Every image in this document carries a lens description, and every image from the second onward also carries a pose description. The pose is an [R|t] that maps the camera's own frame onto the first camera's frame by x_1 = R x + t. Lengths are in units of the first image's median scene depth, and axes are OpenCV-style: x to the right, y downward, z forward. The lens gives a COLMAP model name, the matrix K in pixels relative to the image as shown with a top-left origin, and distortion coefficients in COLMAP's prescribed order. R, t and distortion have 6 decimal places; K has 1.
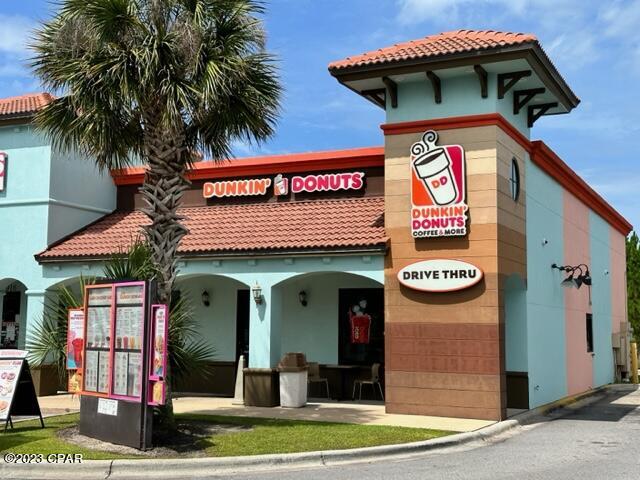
lens RADIAL K [[881.7, 0, 320.0], [0, 881.7, 240.0], [0, 0, 1]] dist [0.138757, 0.004327]
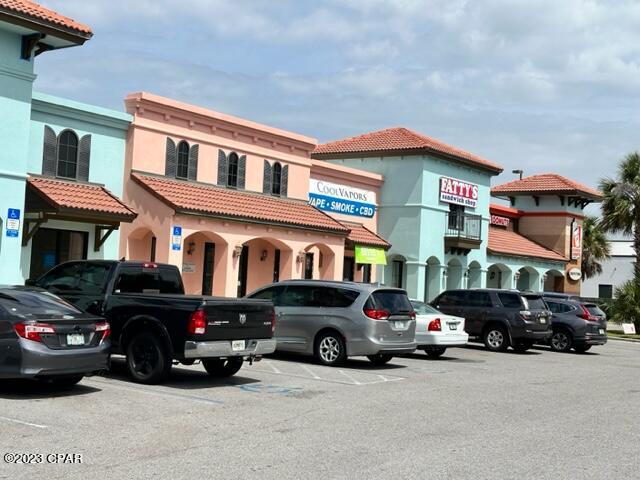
lens RADIAL K [[881.7, 0, 320.0], [0, 881.7, 240.0], [0, 0, 1]] dist [0.138757, 0.004327]
pose [[0.179979, 0.041760, 0.982784, -1.877474], [-0.152665, 0.988178, -0.014031, 0.063626], [-0.971751, -0.147511, 0.184227, 0.863739]]
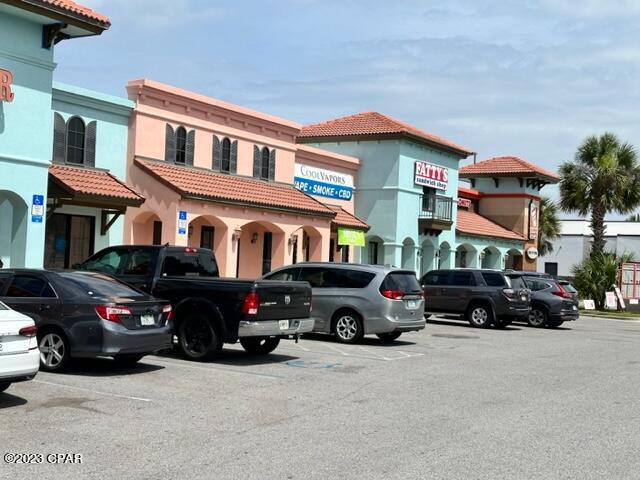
lens RADIAL K [[881.7, 0, 320.0], [0, 881.7, 240.0], [0, 0, 1]] dist [0.138757, 0.004327]
pose [[0.111725, 0.018609, 0.993565, -1.957347], [-0.146681, 0.989182, -0.002033, 0.075810], [-0.982854, -0.145510, 0.113246, 0.967916]]
